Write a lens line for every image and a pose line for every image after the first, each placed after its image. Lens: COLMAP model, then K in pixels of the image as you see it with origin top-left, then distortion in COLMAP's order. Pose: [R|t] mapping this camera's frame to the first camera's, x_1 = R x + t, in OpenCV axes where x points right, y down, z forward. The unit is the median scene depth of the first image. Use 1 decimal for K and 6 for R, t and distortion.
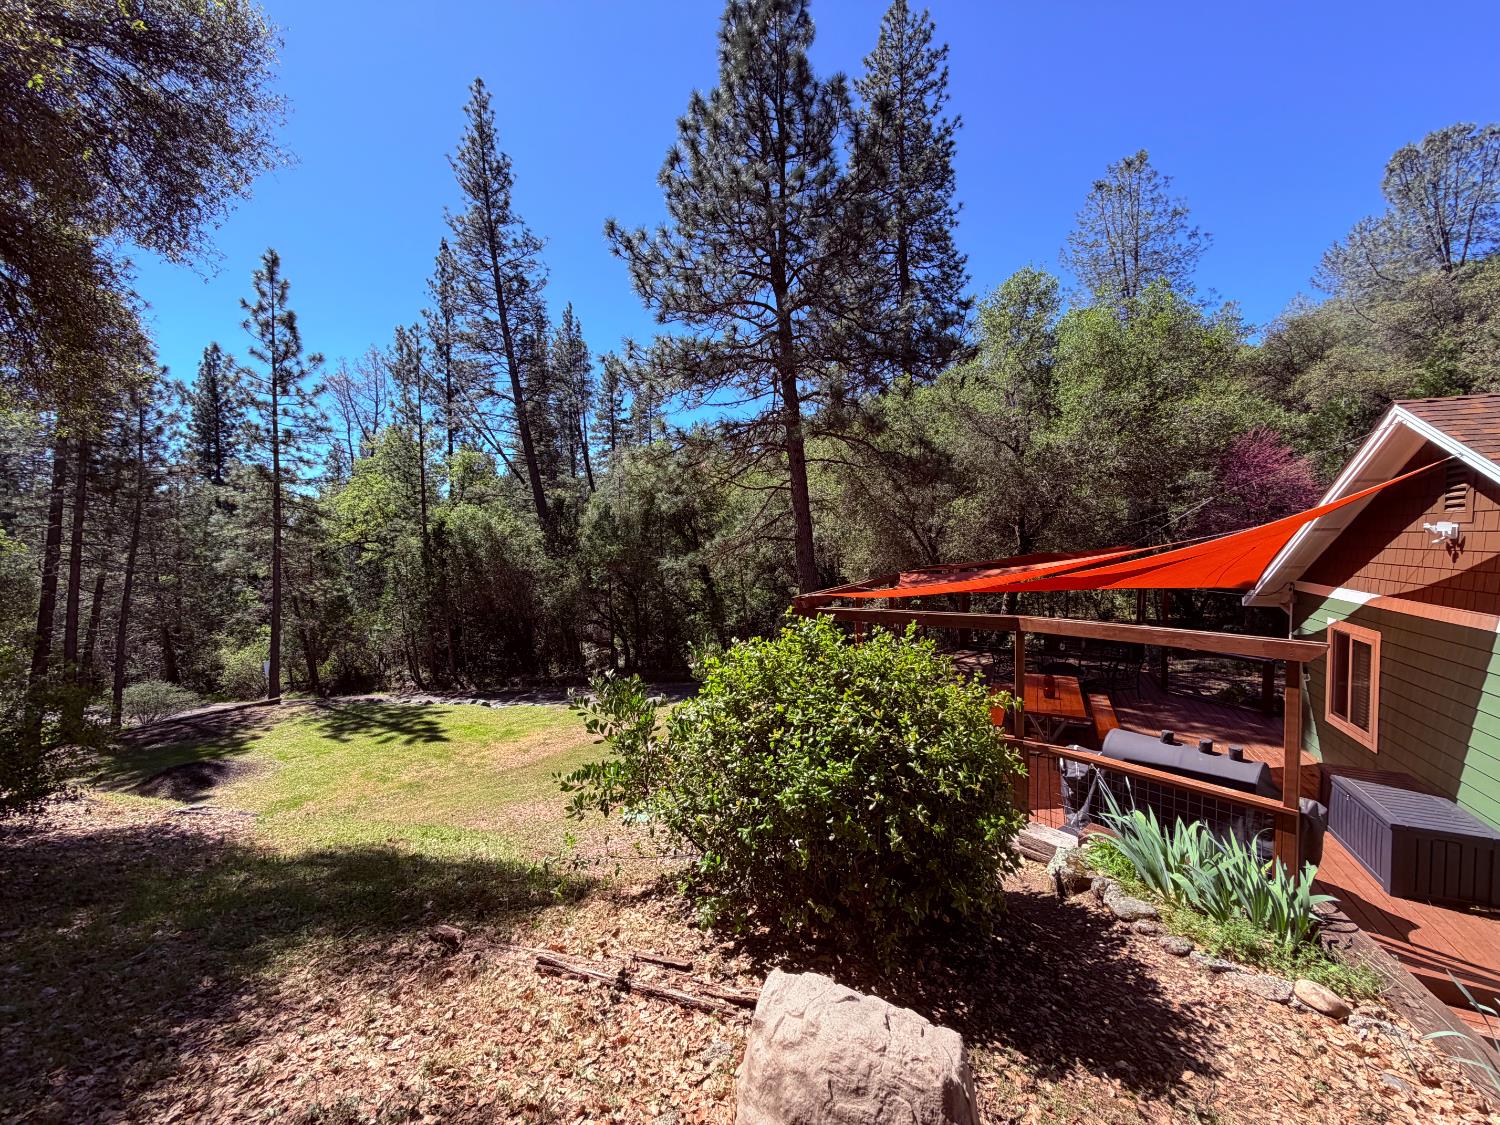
lens RADIAL K [[597.9, 0, 750.6], [0, 597.9, 552.2], [0, 0, 1]] dist [-0.000502, 0.000202]
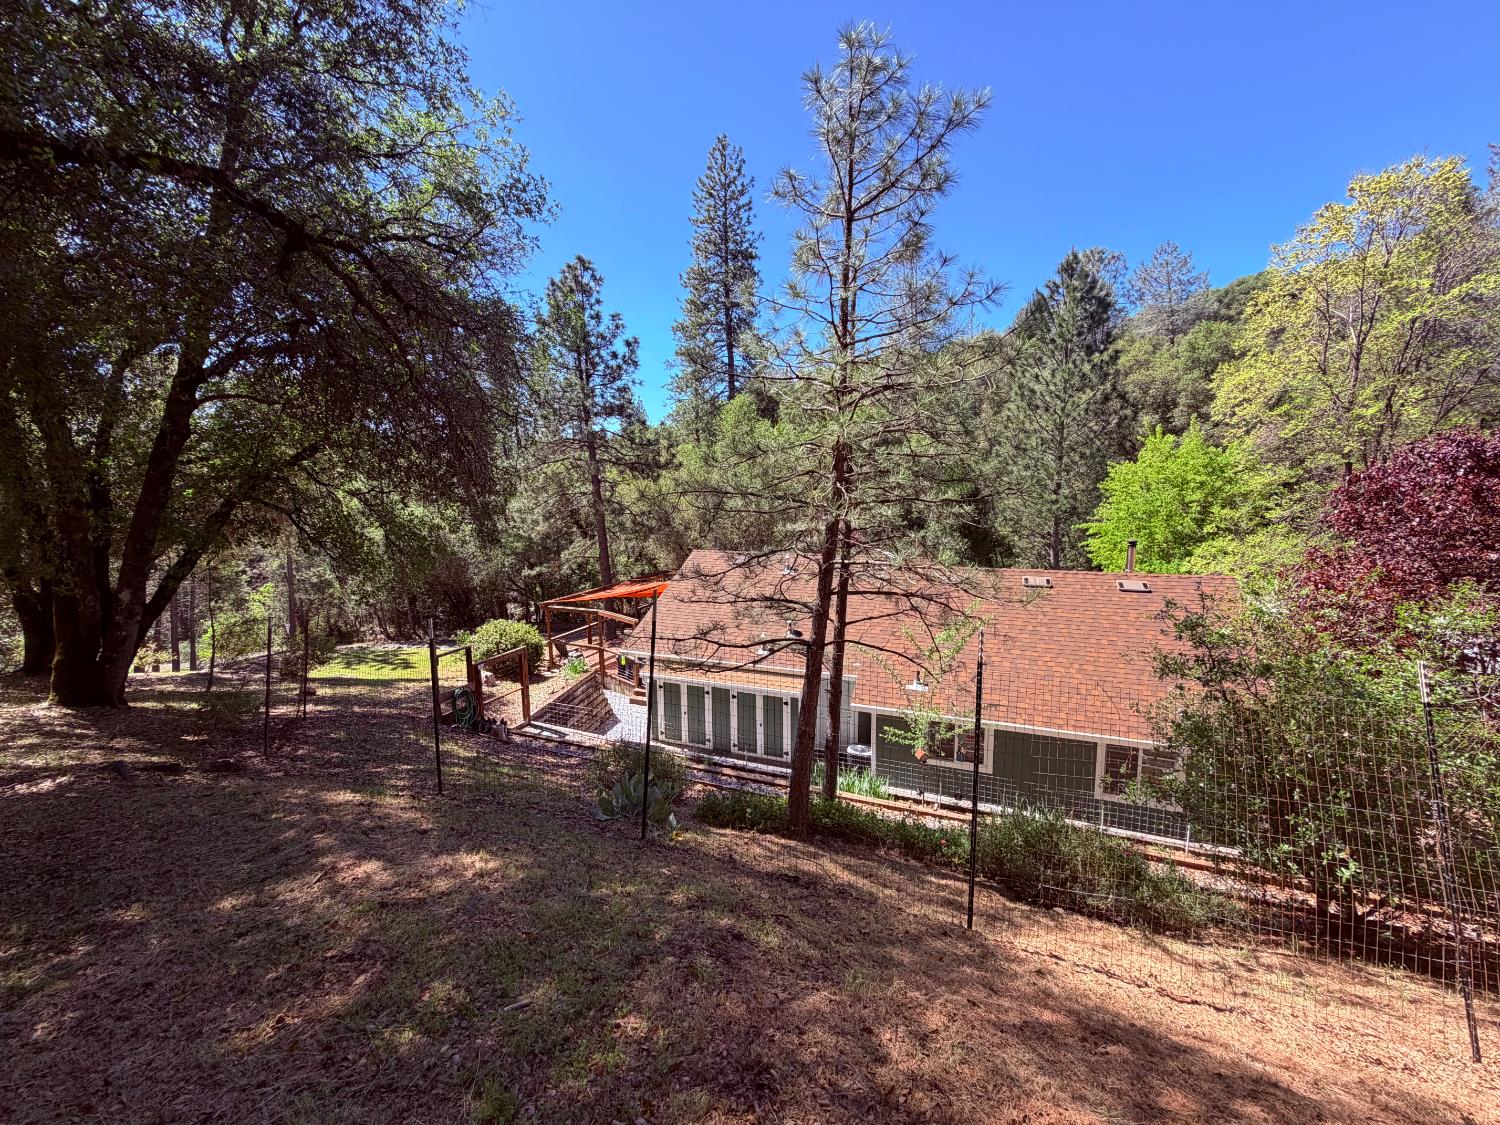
lens RADIAL K [[597.9, 0, 747.6], [0, 597.9, 563.4], [0, 0, 1]] dist [-0.000502, 0.000202]
pose [[0.997193, -0.012937, 0.073744, 0.253296], [0.005030, 0.994309, 0.106416, -0.128614], [-0.074701, -0.105746, 0.991583, -0.591014]]
